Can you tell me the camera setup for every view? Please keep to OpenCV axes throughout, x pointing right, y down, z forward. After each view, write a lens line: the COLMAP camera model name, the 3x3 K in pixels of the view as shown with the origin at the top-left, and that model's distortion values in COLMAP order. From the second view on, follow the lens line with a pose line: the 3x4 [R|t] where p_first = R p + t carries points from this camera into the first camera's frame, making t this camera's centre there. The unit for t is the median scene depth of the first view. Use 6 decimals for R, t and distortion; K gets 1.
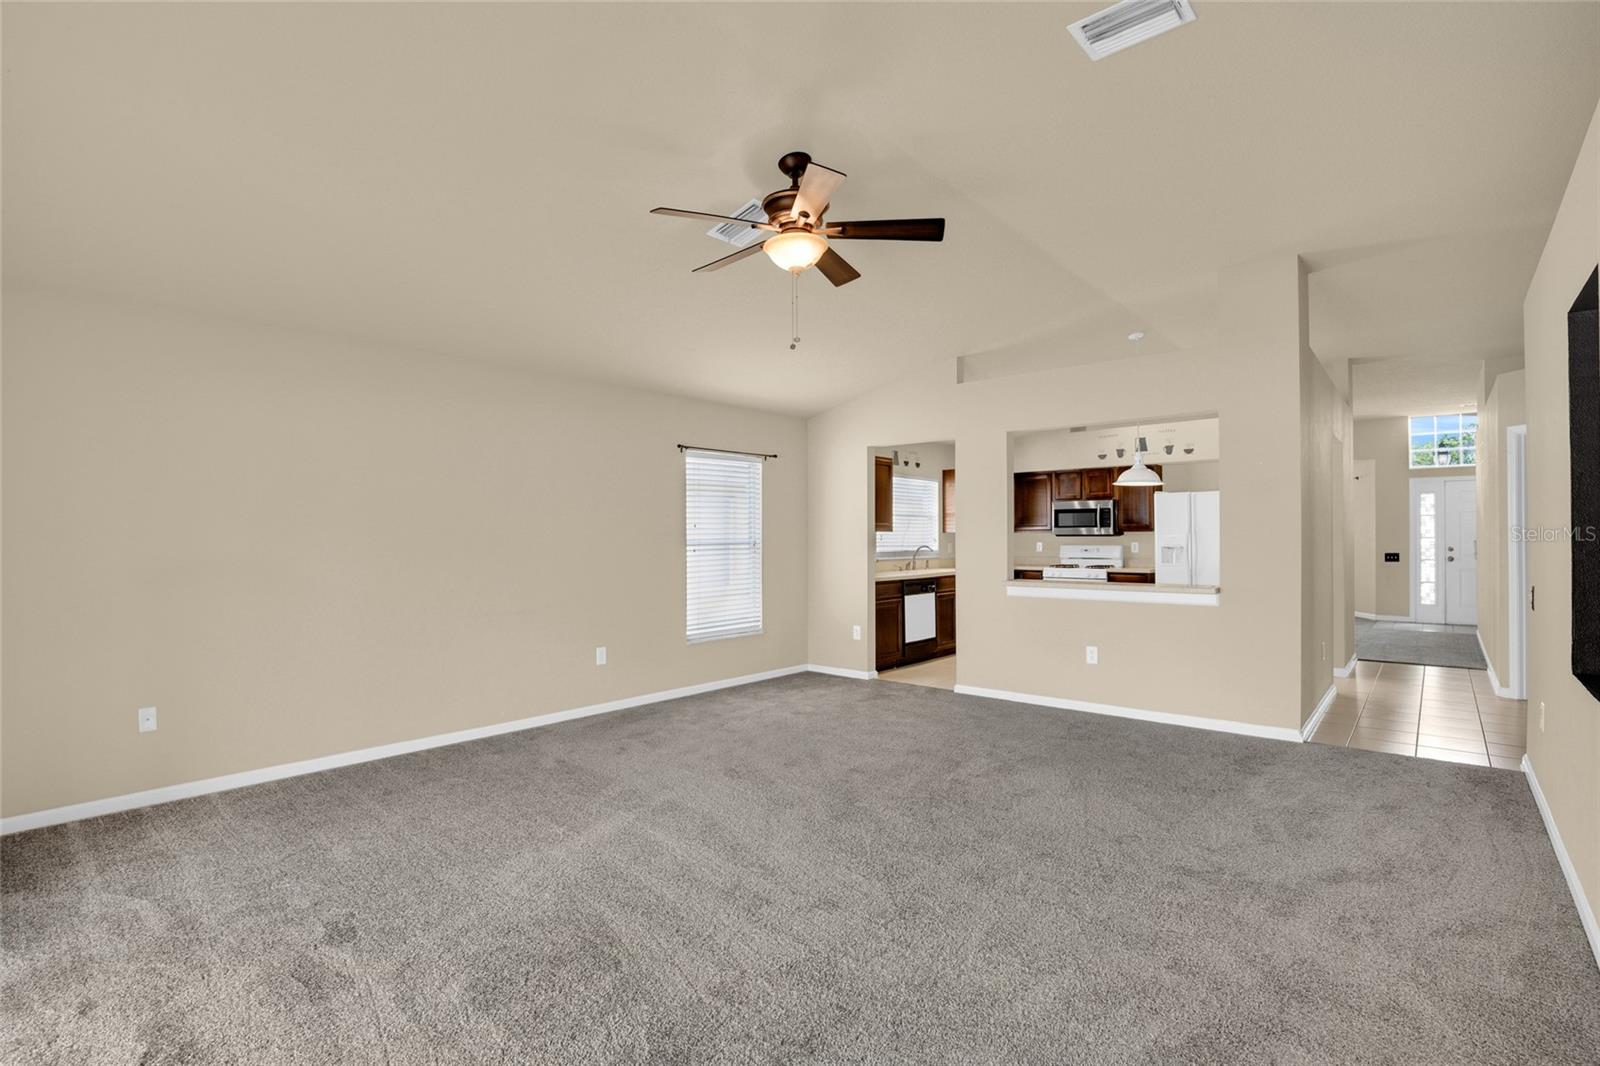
lens RADIAL K [[754.5, 0, 800.0], [0, 754.5, 533.0], [0, 0, 1]] dist [-0.003367, -0.000331]
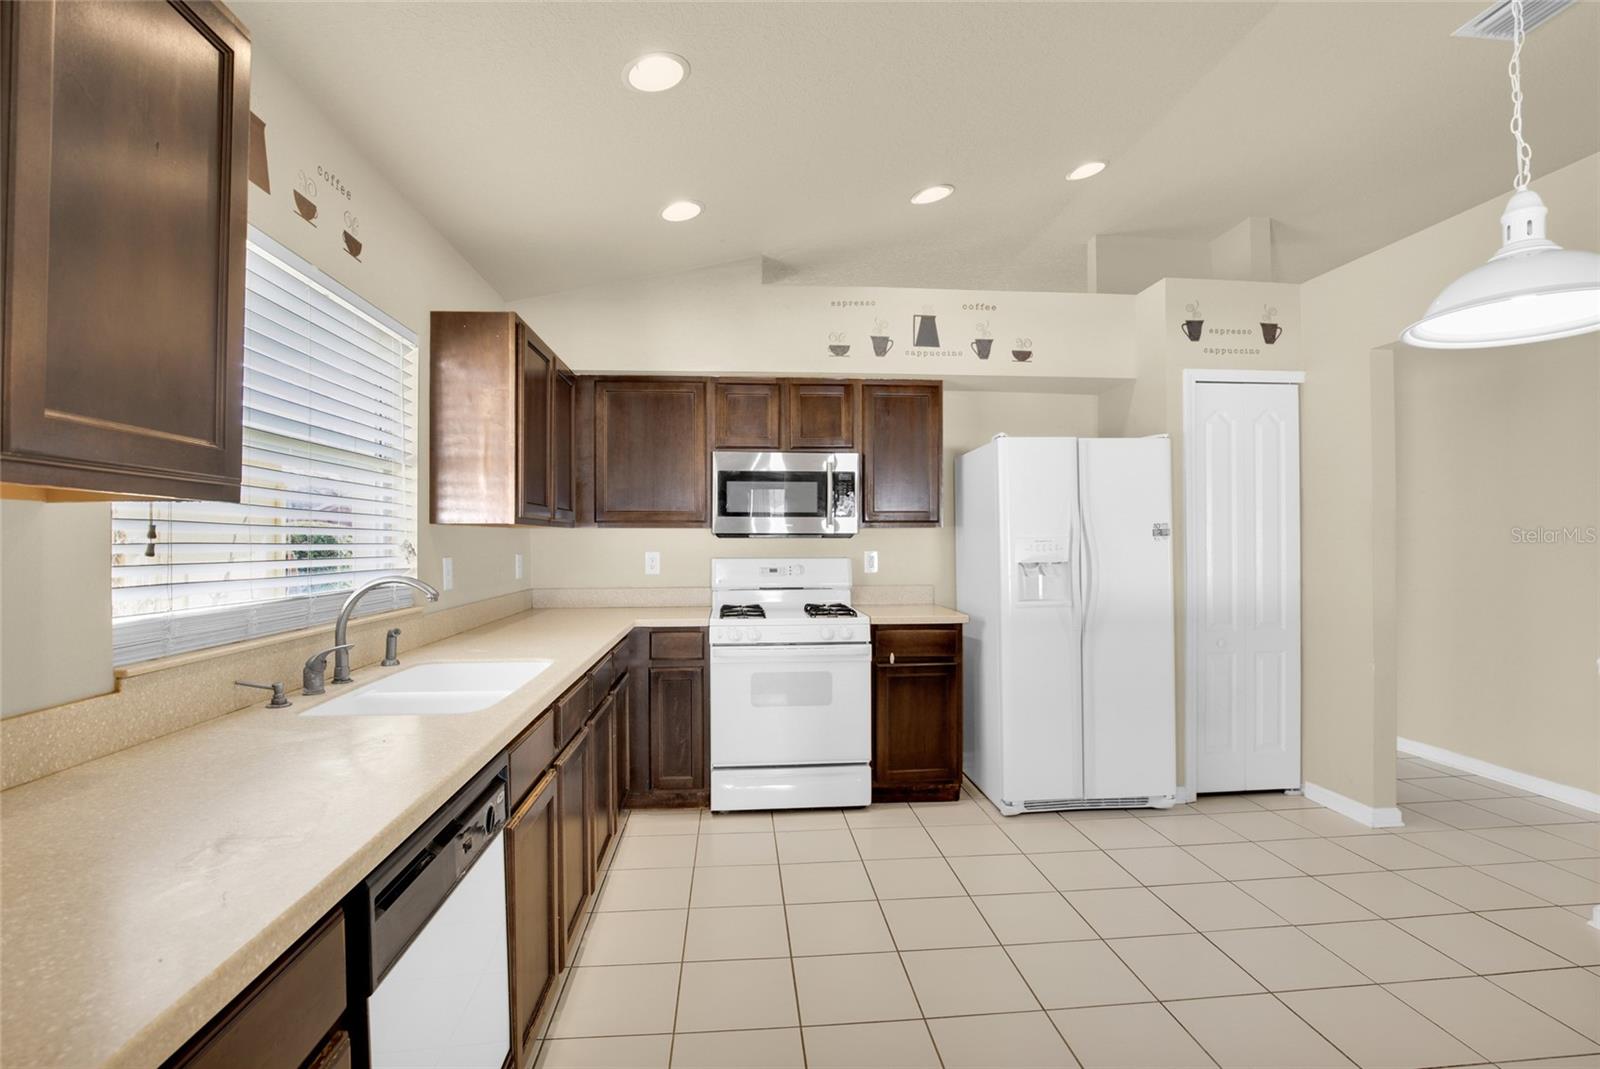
lens RADIAL K [[754.5, 0, 800.0], [0, 754.5, 534.5], [0, 0, 1]] dist [-0.003367, -0.000331]
pose [[0.705147, 0.008186, 0.709014, 0.088930], [-0.008459, 0.999959, -0.003132, 0.003985], [-0.709010, -0.003789, 0.705188, 0.745123]]
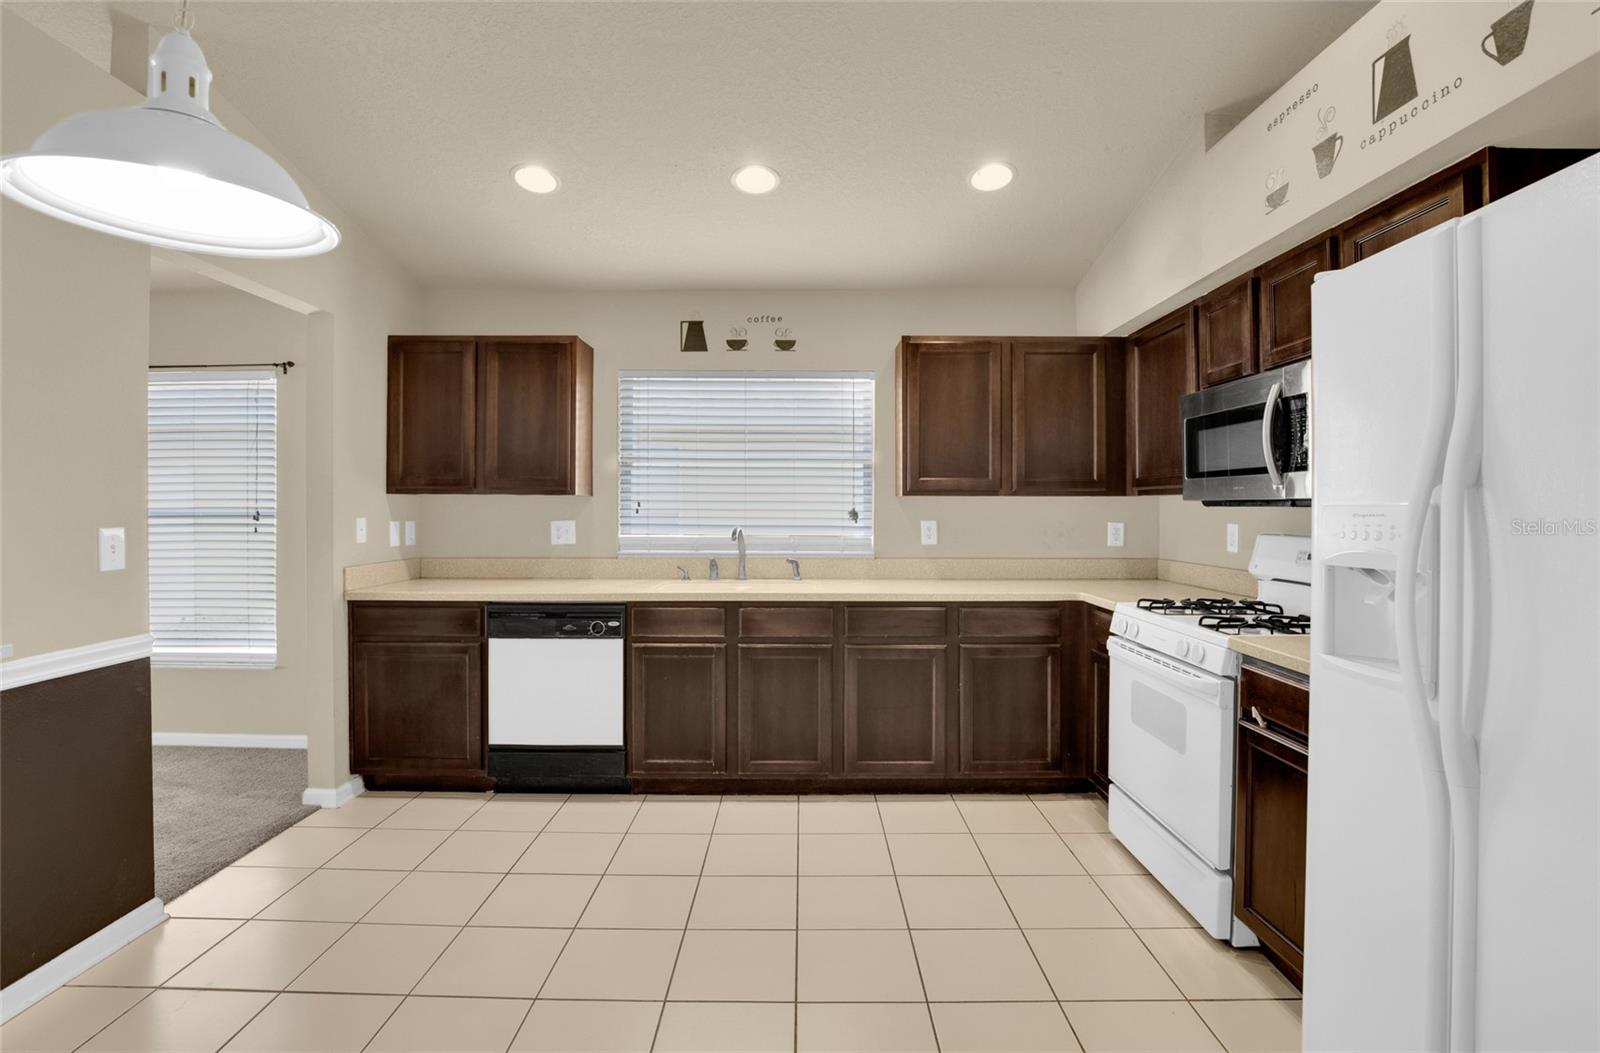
lens RADIAL K [[742.1, 0, 798.2], [0, 742.1, 510.5], [0, 0, 1]] dist [-0.003412, -0.000273]
pose [[0.640220, 0.009005, -0.768139, 0.509527], [0.001613, 0.999913, 0.013066, 0.001986], [0.768190, -0.009604, 0.640150, 0.739929]]
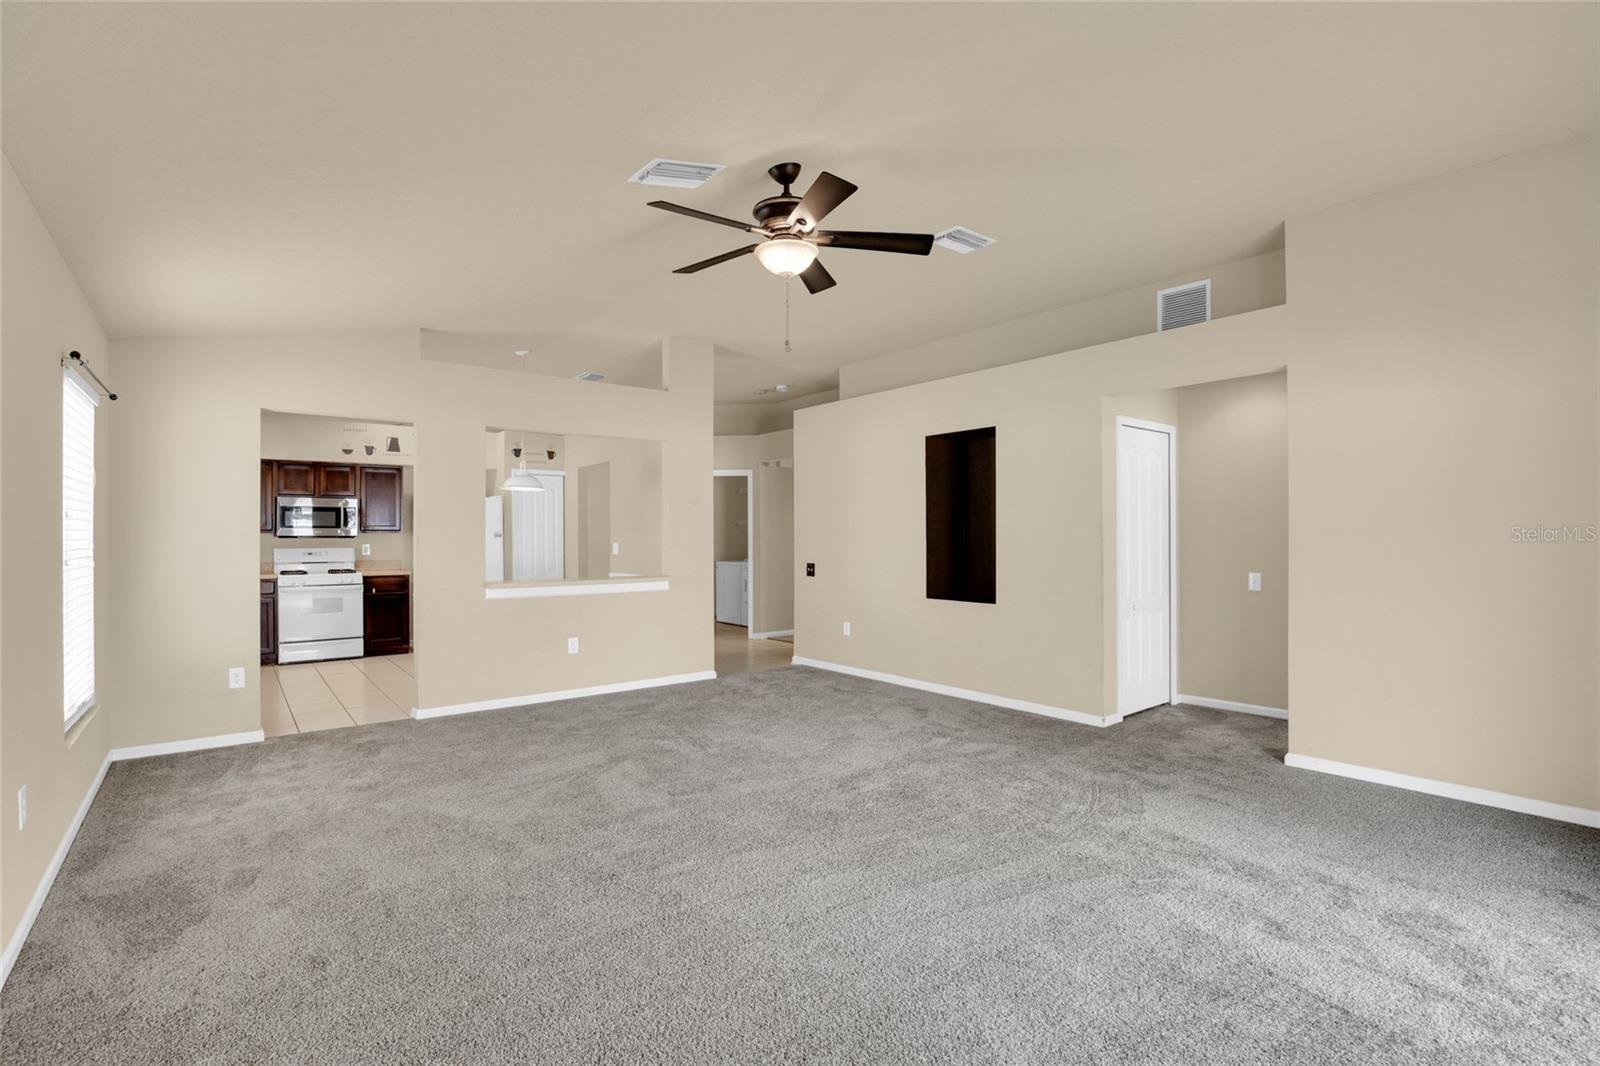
lens RADIAL K [[722.5, 0, 800.0], [0, 722.5, 533.0], [0, 0, 1]] dist [-0.021792, -0.000228]
pose [[0.182079, 0.013657, 0.983189, -0.368853], [-0.004345, 0.999905, -0.013084, 0.007353], [-0.983274, -0.001890, 0.182121, 0.311815]]
